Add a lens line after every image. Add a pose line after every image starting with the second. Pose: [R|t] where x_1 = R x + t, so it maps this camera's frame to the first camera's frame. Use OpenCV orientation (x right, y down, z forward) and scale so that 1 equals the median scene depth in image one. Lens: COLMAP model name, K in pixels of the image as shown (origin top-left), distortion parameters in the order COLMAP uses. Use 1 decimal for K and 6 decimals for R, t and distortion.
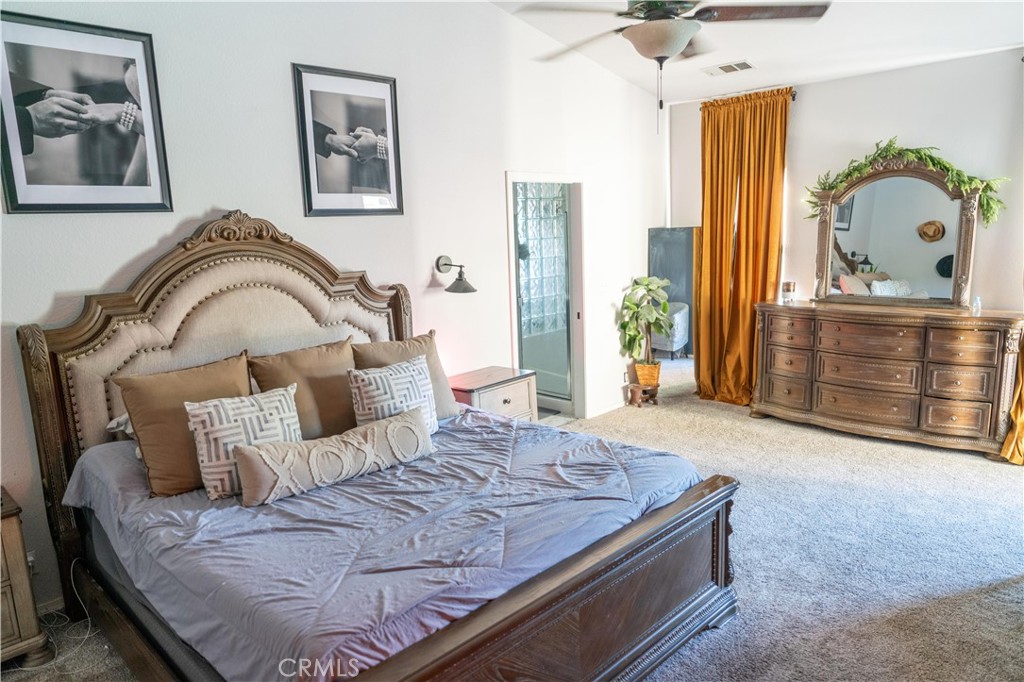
lens RADIAL K [[630.3, 0, 515.4], [0, 630.3, 324.1], [0, 0, 1]] dist [-0.006455, 0.002234]
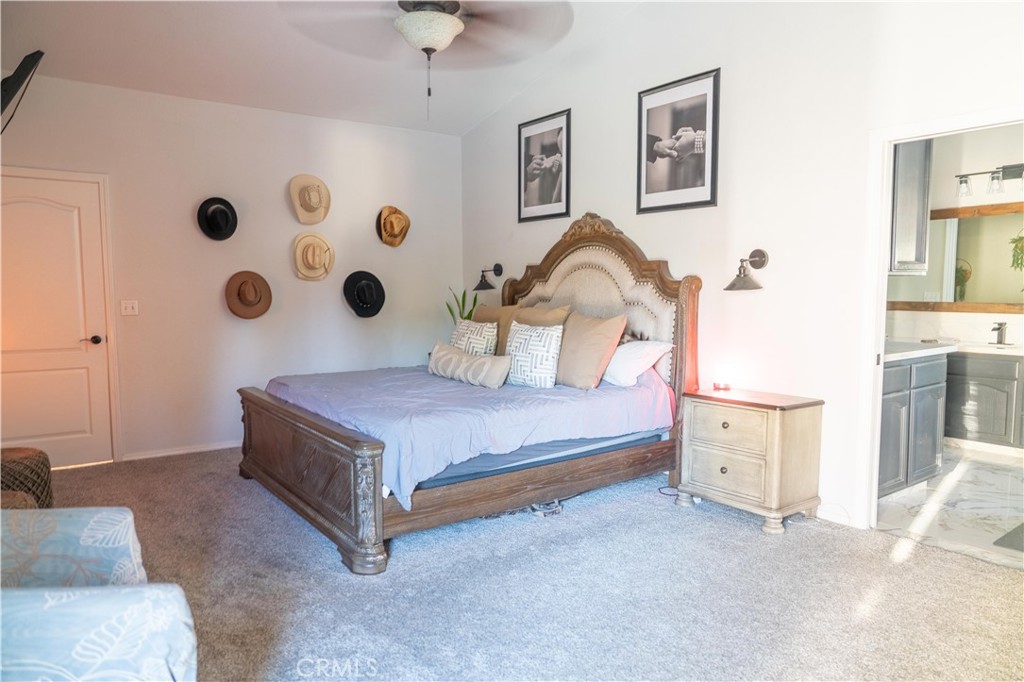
lens RADIAL K [[691.6, 0, 516.9], [0, 691.6, 350.9], [0, 0, 1]] dist [-0.009584, 0.007048]
pose [[-0.113051, 0.121019, -0.986192, 1.039220], [-0.158430, 0.977660, 0.138133, -0.059479], [0.980877, 0.171858, -0.091353, 0.928436]]
